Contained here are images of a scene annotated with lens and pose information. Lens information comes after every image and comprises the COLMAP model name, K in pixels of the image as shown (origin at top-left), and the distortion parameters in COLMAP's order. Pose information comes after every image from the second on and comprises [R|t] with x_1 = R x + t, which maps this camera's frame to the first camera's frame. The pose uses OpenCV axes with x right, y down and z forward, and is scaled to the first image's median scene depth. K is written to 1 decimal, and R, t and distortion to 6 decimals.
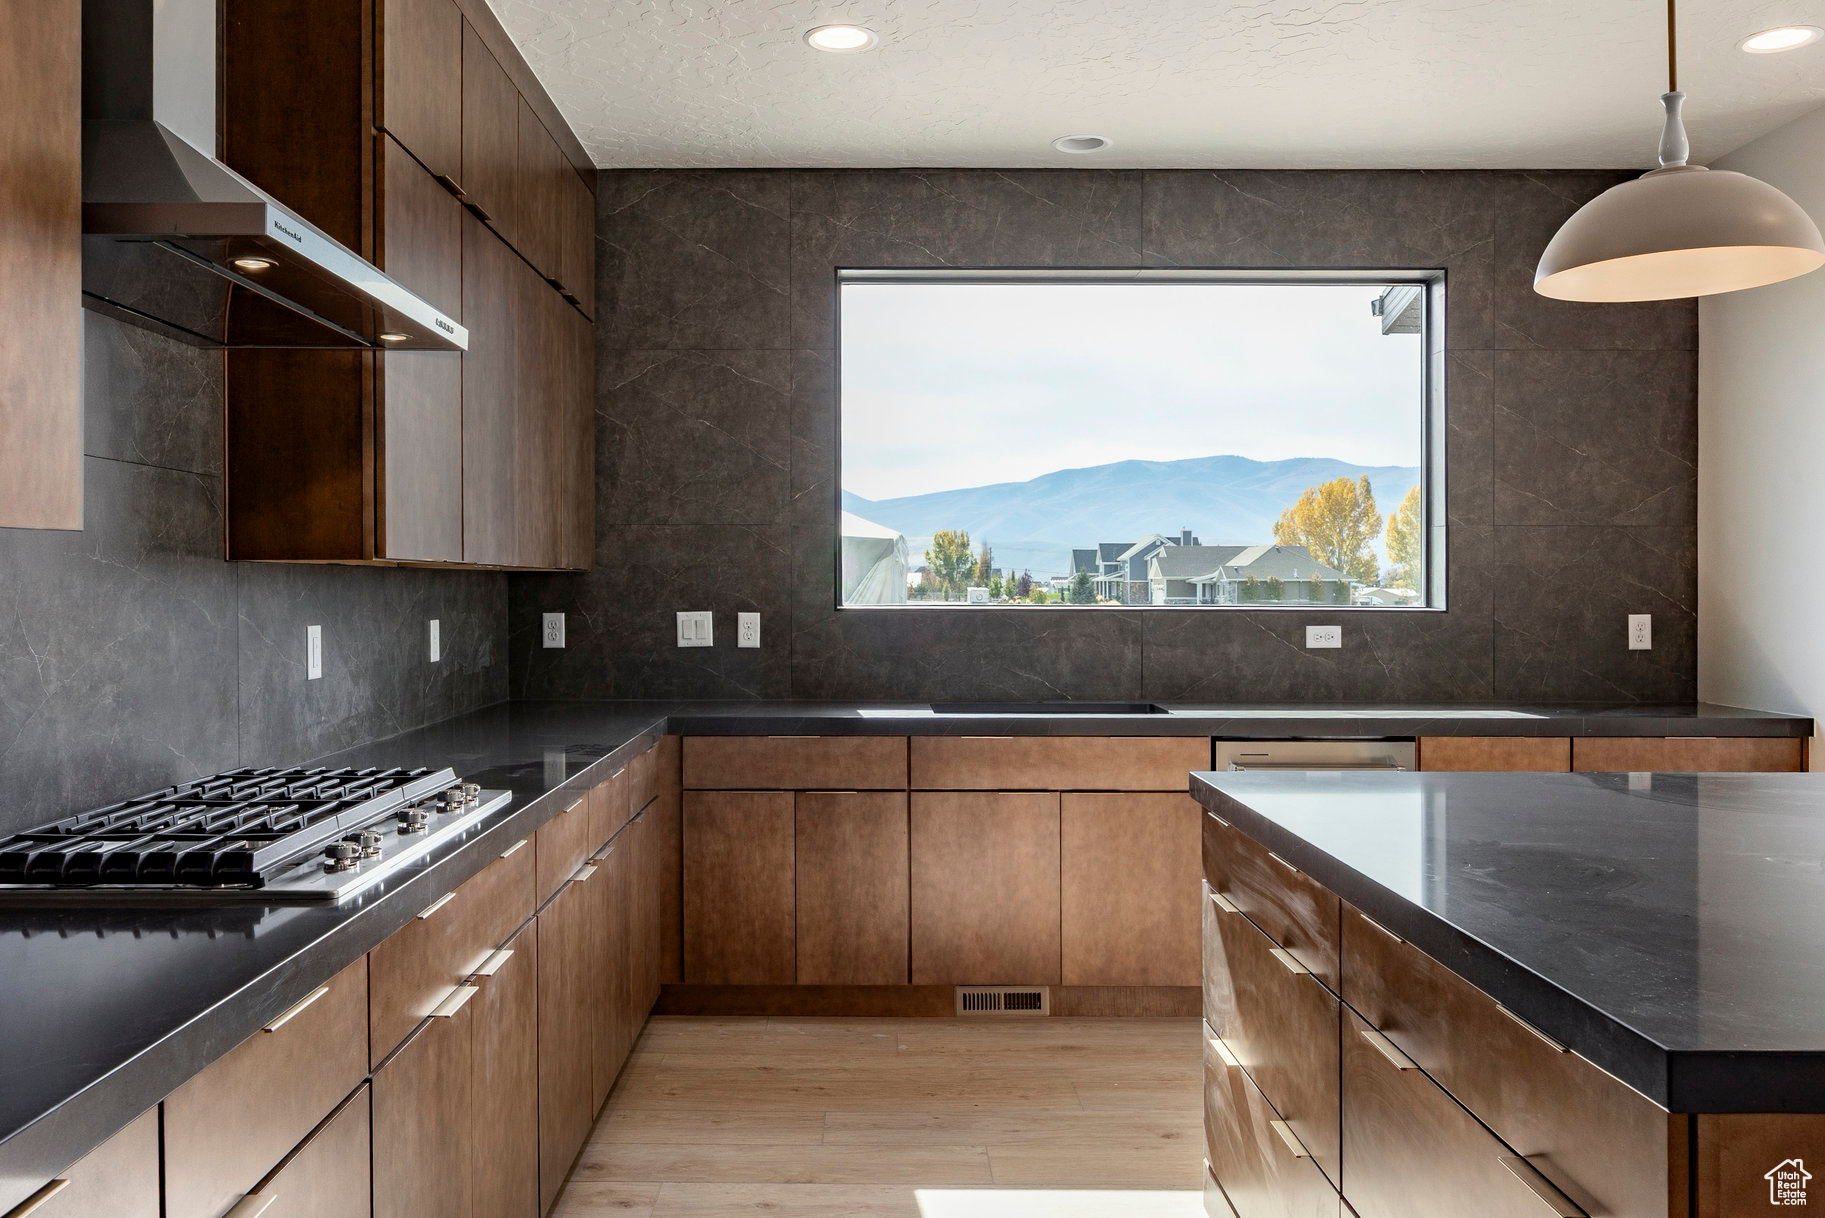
lens RADIAL K [[1518.4, 0, 912.5], [0, 1518.4, 609.0], [0, 0, 1]] dist [-0.003127, -0.001731]
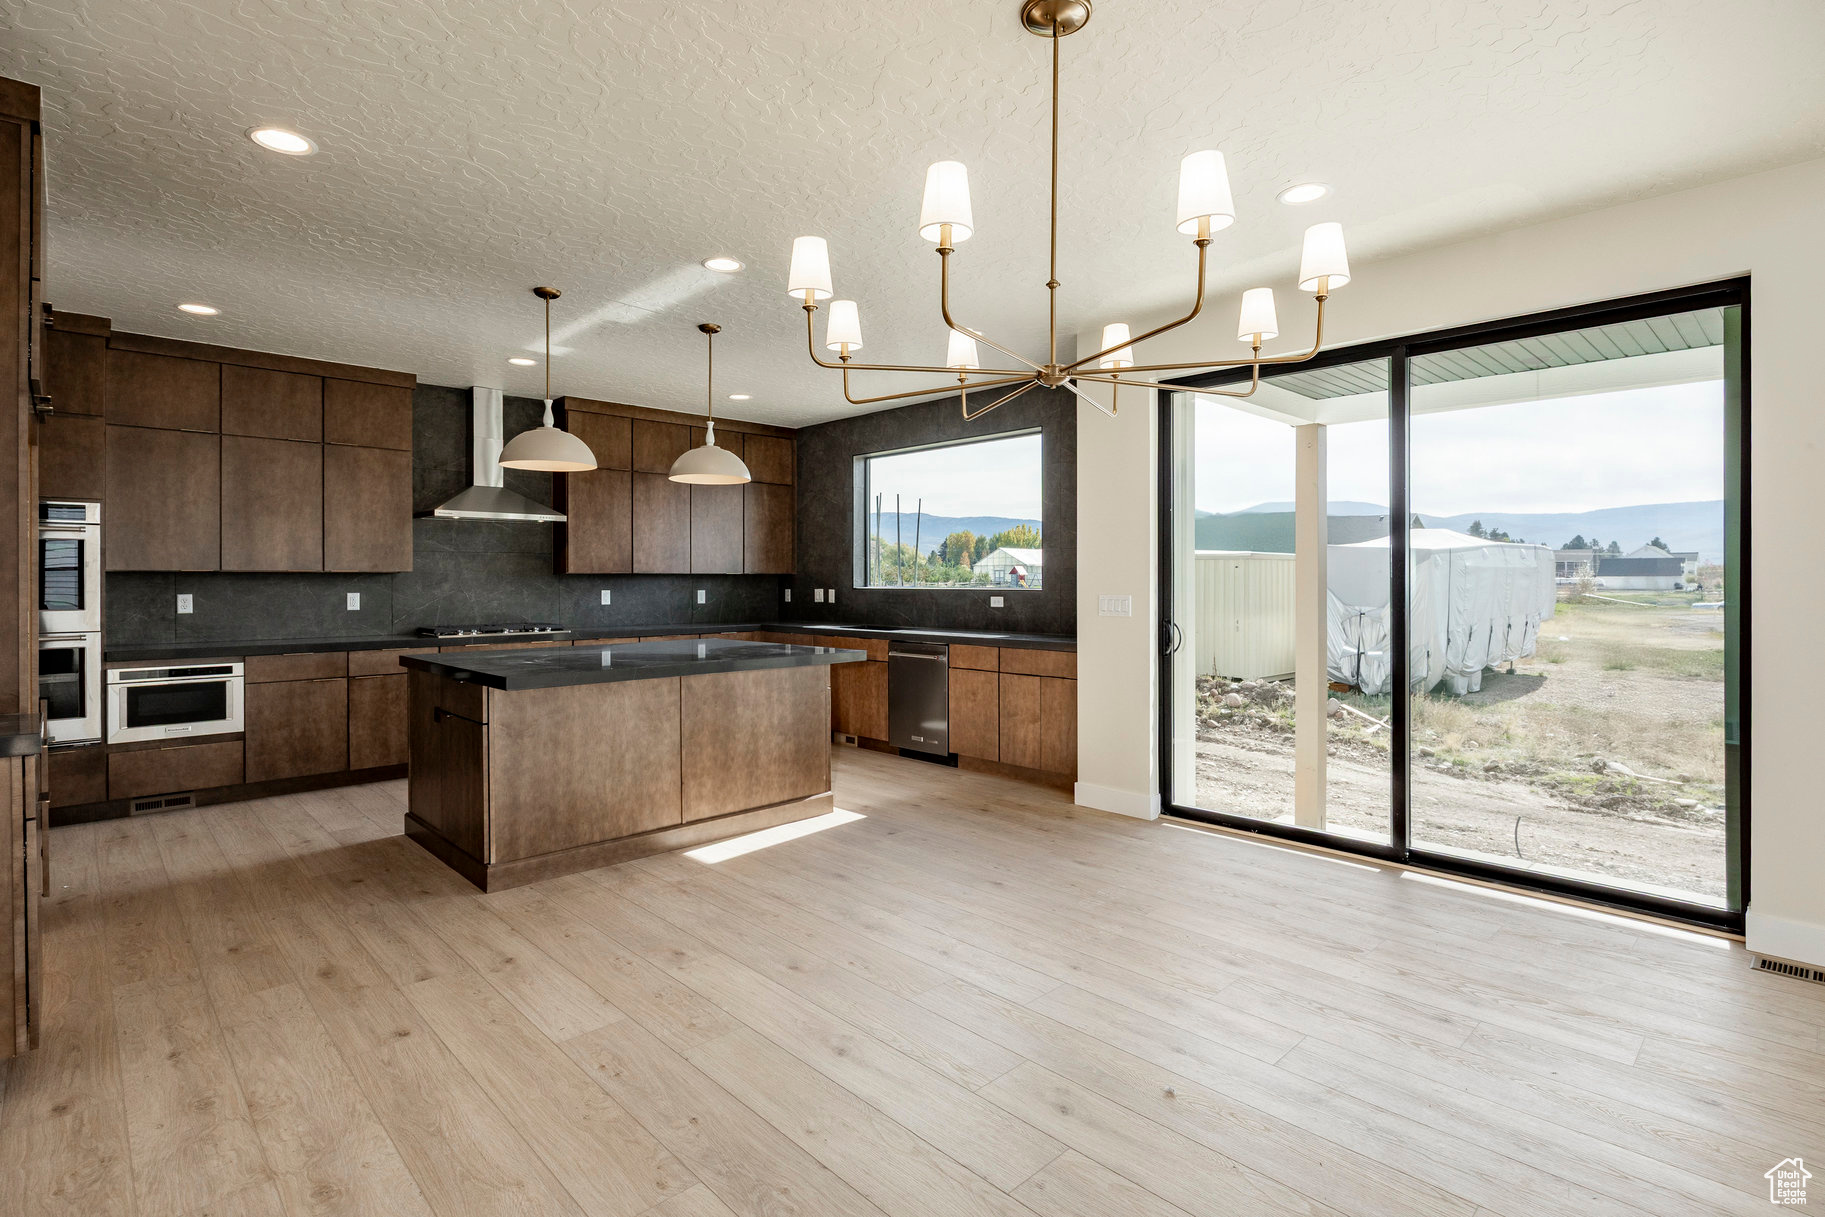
lens RADIAL K [[896.8, 0, 912.6], [0, 896.8, 583.7], [0, 0, 1]] dist [-0.002164, -0.000597]
pose [[0.693805, 0.000289, -0.720163, 1.117040], [-0.009892, 0.999909, -0.009129, 0.005472], [0.720095, 0.013458, 0.693745, 0.015759]]
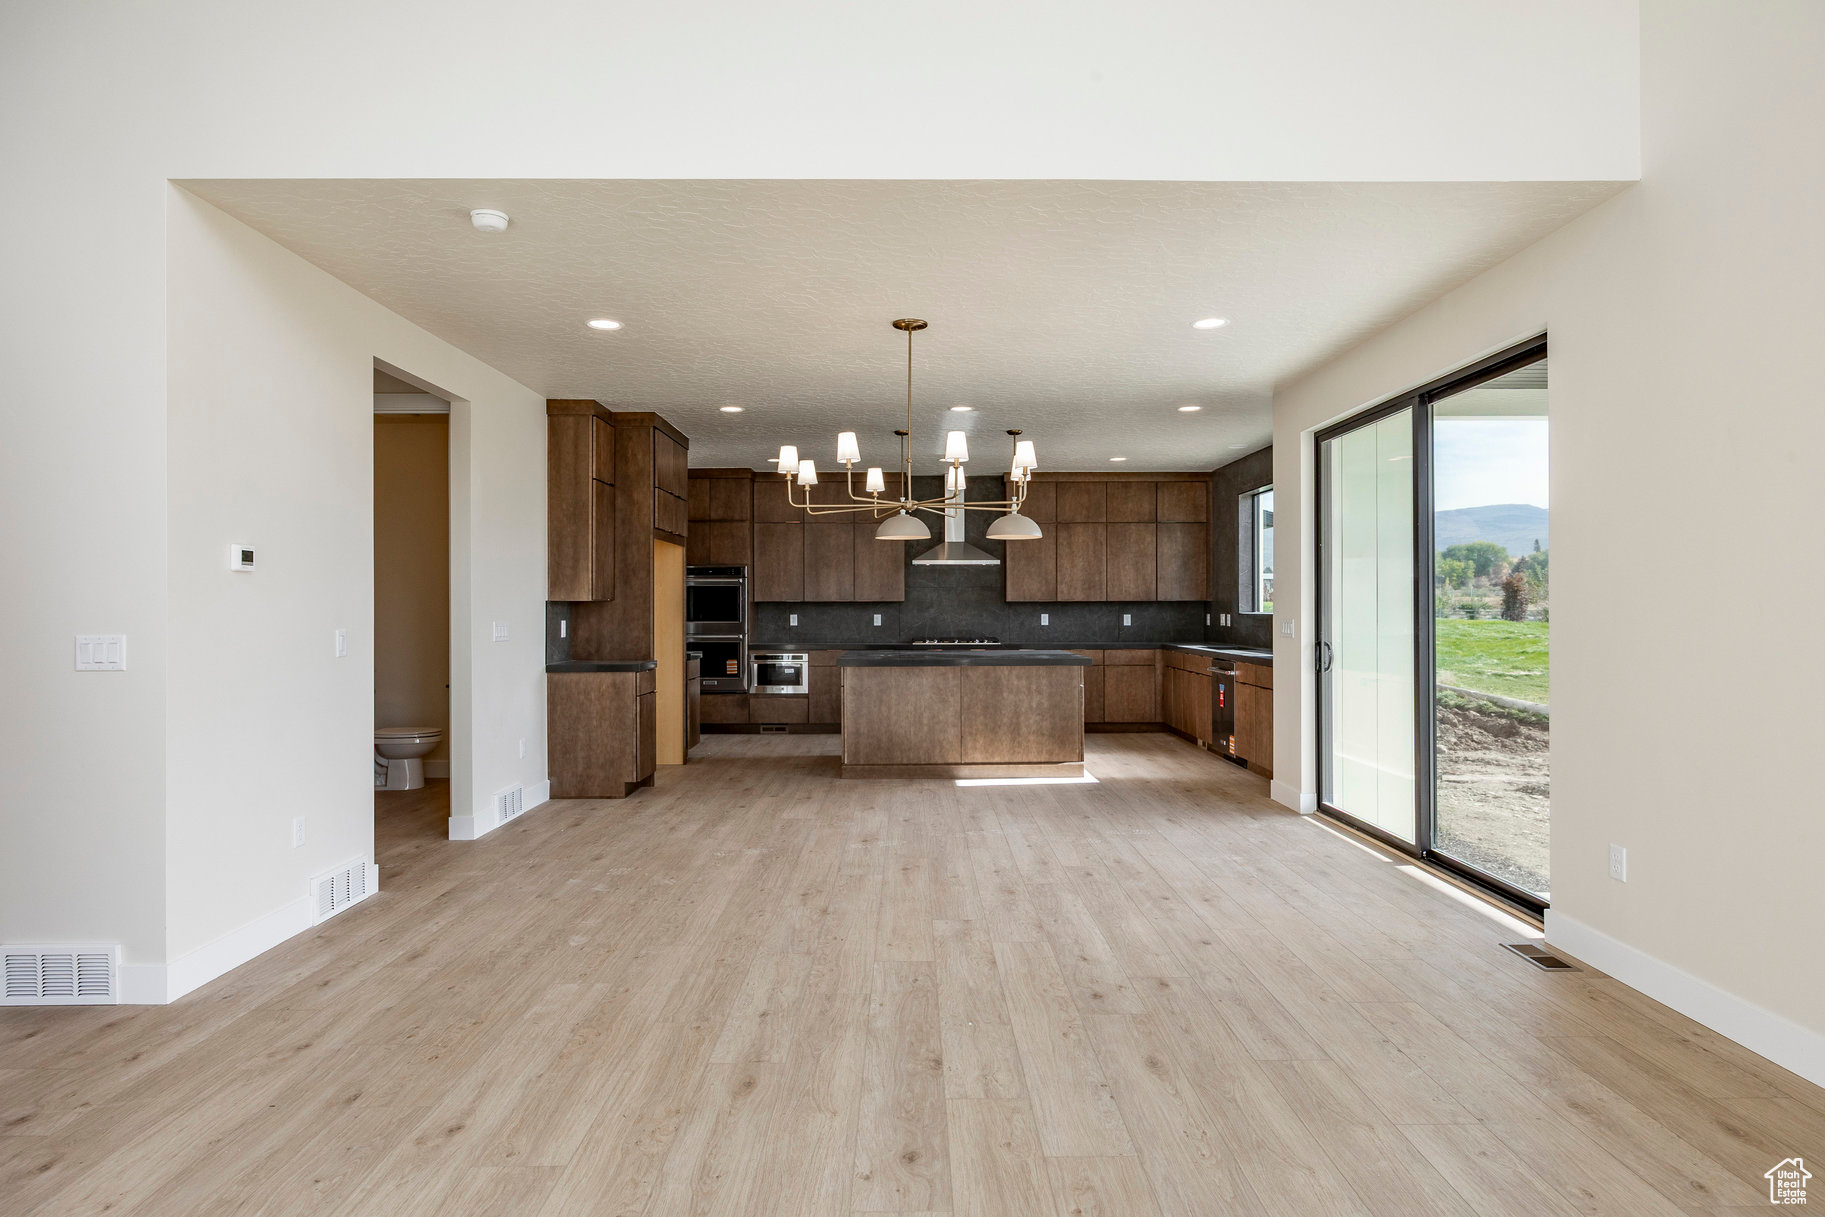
lens RADIAL K [[1002.4, 0, 912.5], [0, 1002.4, 608.5], [0, 0, 1]] dist [0.026061, -0.000013]
pose [[0.003439, 0.000771, -0.999994, 1.847584], [-0.015191, 0.999884, 0.000719, -0.001317], [0.999879, 0.015188, 0.003450, 0.375188]]
